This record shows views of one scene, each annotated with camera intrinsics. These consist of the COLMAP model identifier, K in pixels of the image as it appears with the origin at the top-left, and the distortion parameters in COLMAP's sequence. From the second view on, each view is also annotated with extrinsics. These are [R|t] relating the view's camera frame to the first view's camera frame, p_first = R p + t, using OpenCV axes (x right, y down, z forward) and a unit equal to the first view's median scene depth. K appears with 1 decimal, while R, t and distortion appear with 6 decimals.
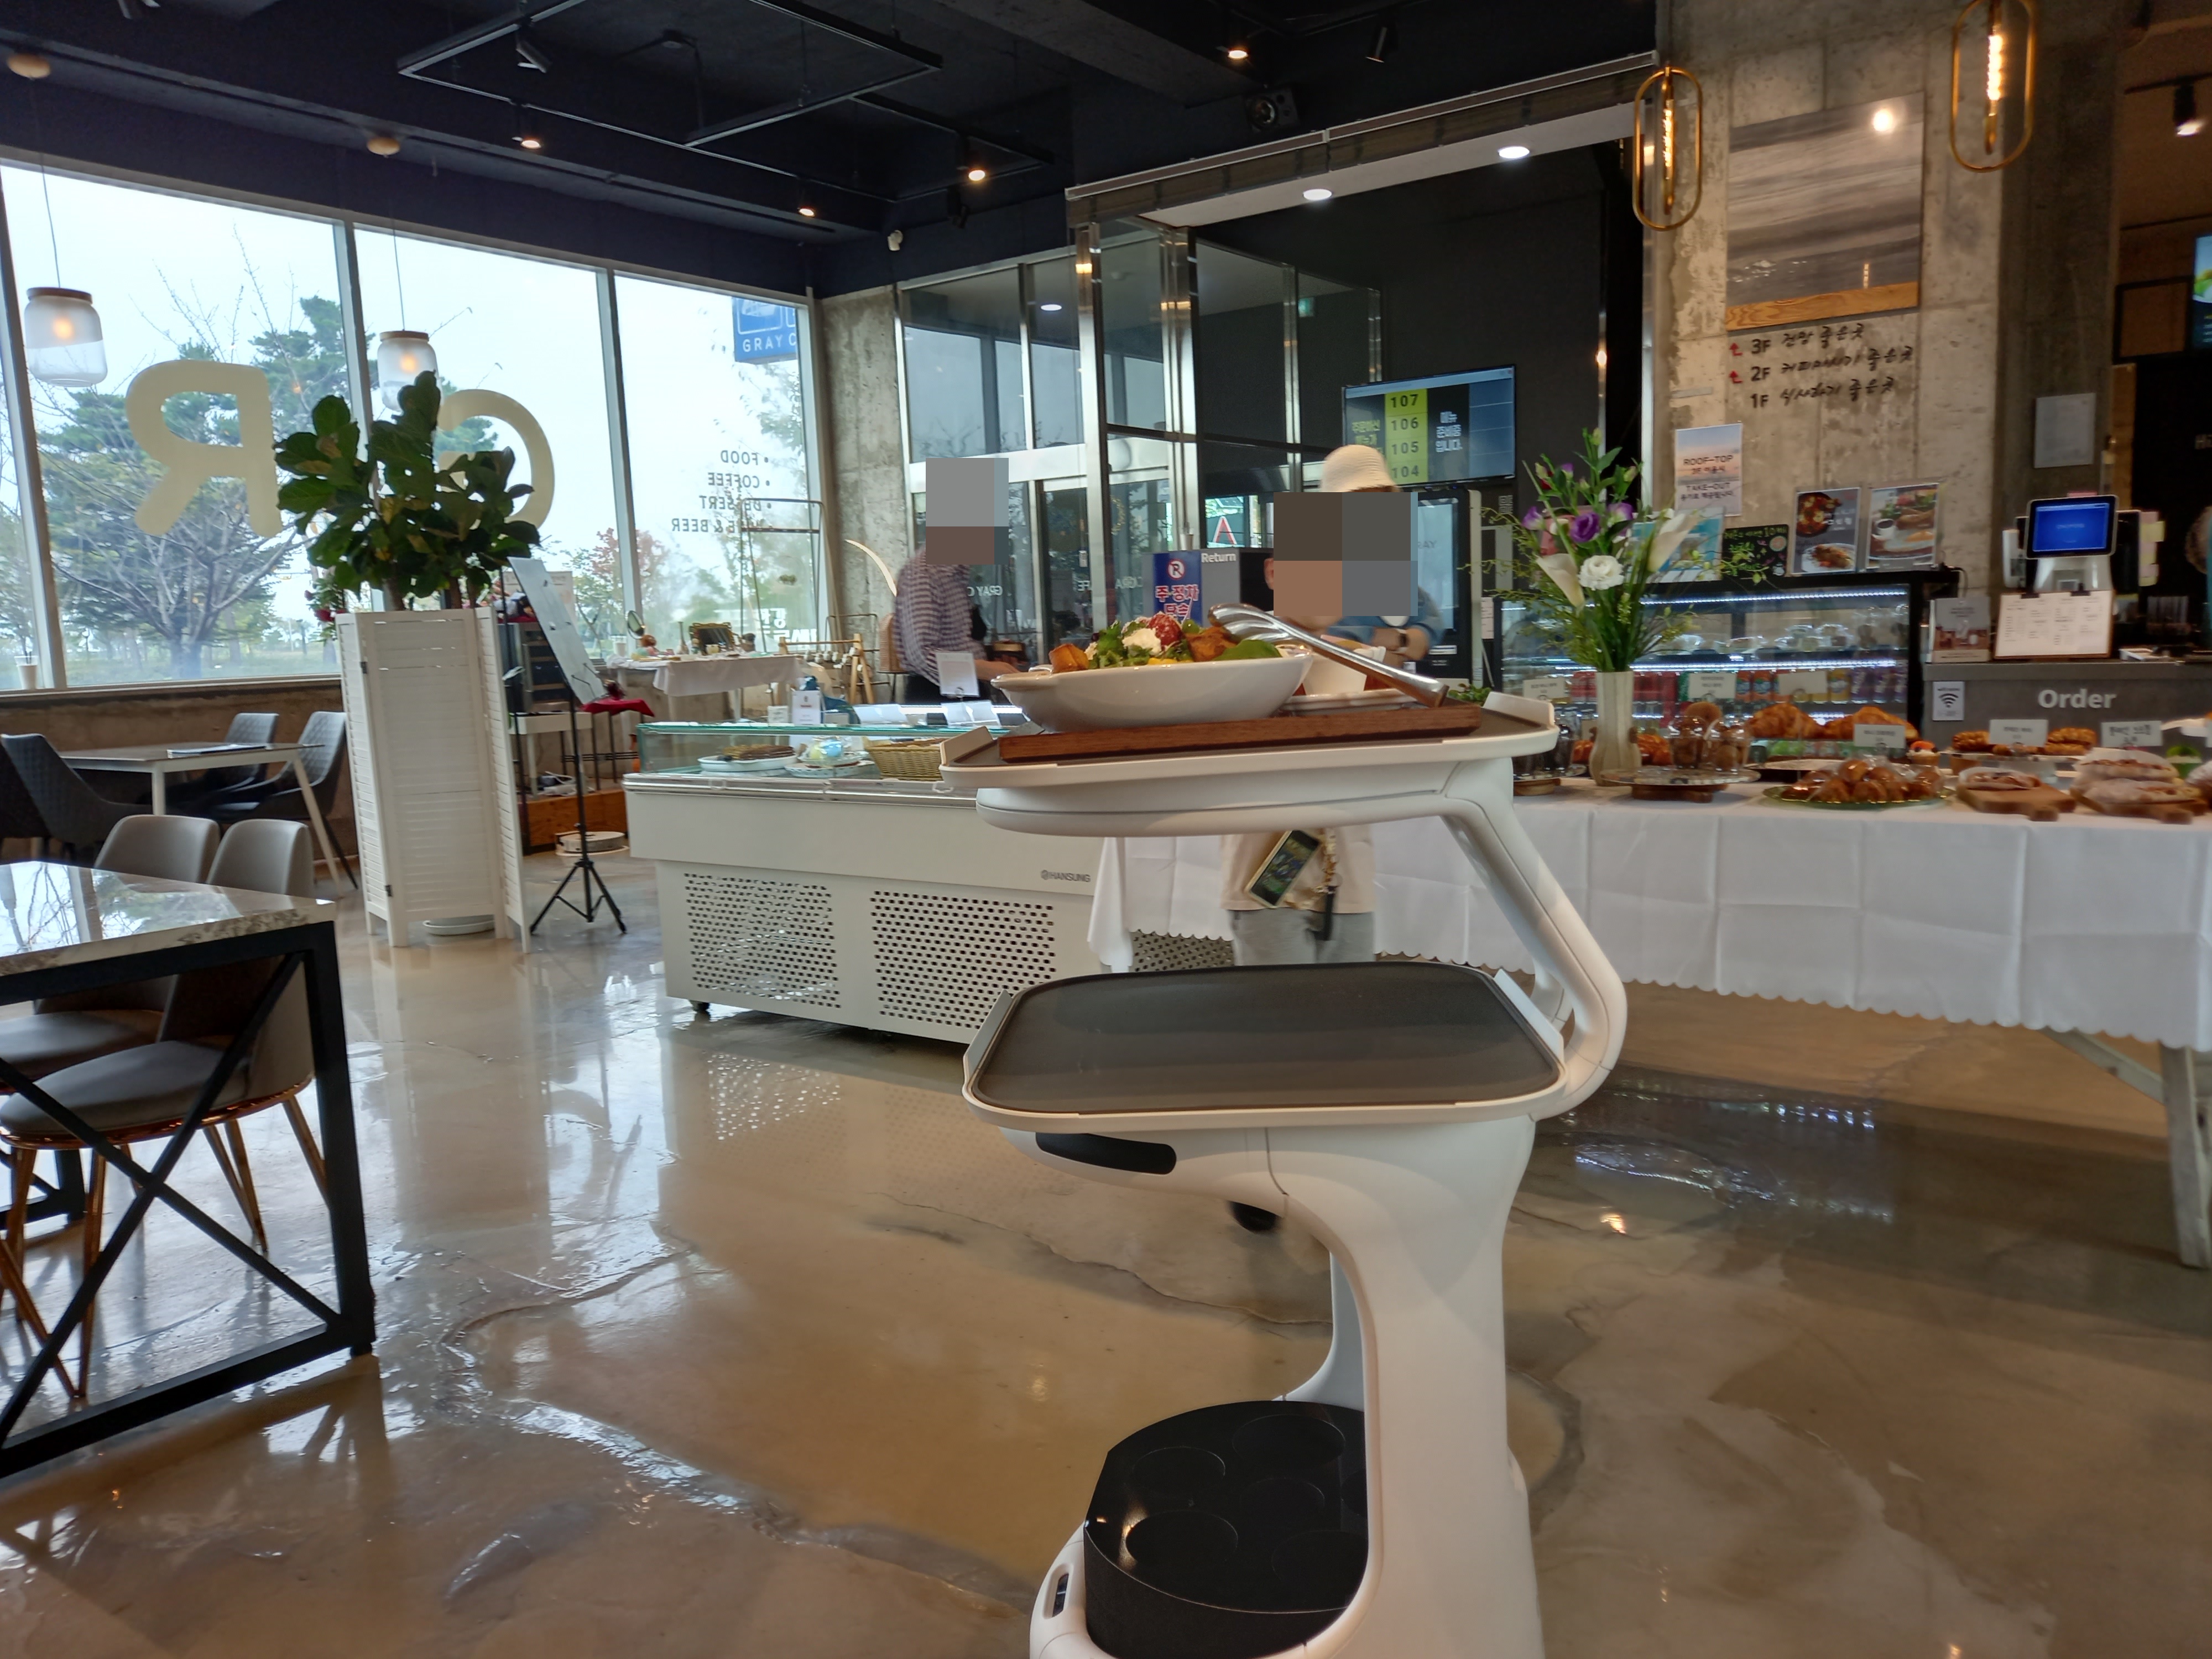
lens RADIAL K [[1601.2, 0, 1106.0], [0, 1601.2, 829.5], [0, 0, 1]] dist [0.009389, 0.001337]
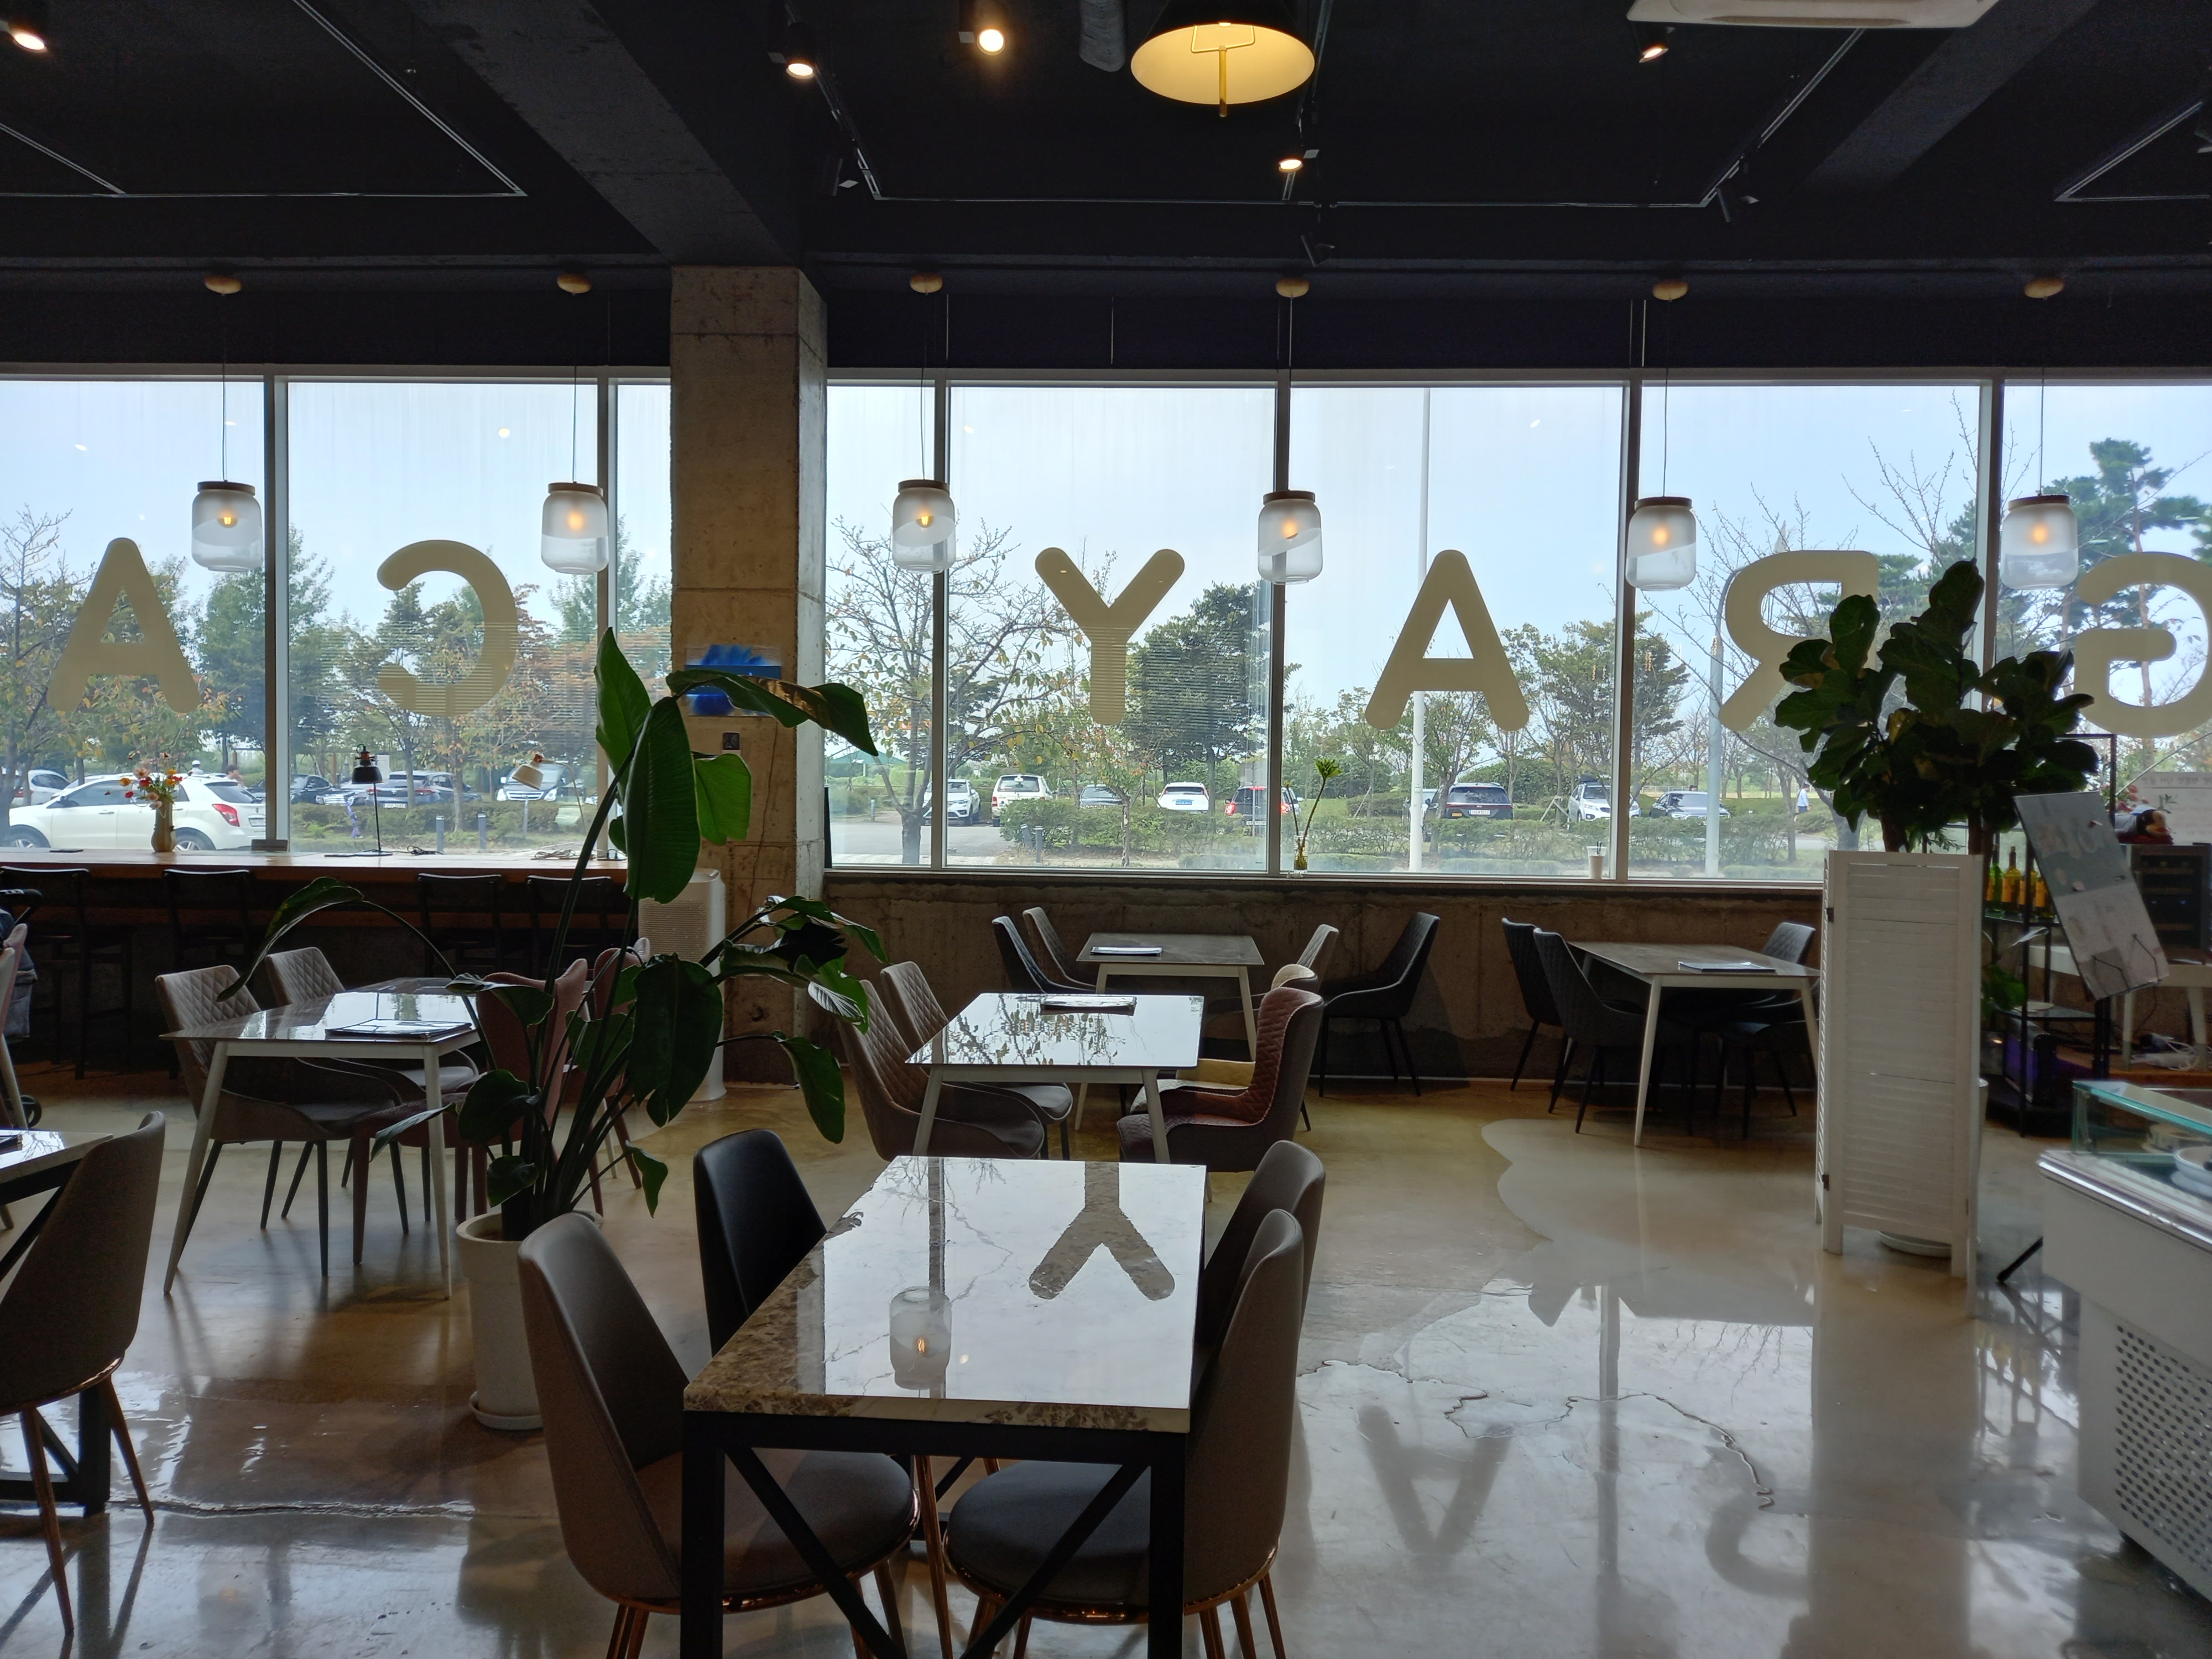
lens RADIAL K [[1601.2, 0, 1106.0], [0, 1601.2, 829.5], [0, 0, 1]] dist [0.009389, 0.001337]
pose [[0.540965, 0.071819, -0.837973, 0.026640], [-0.146298, 0.989193, -0.009665, -0.062094], [0.828223, 0.127822, 0.545626, 0.167208]]
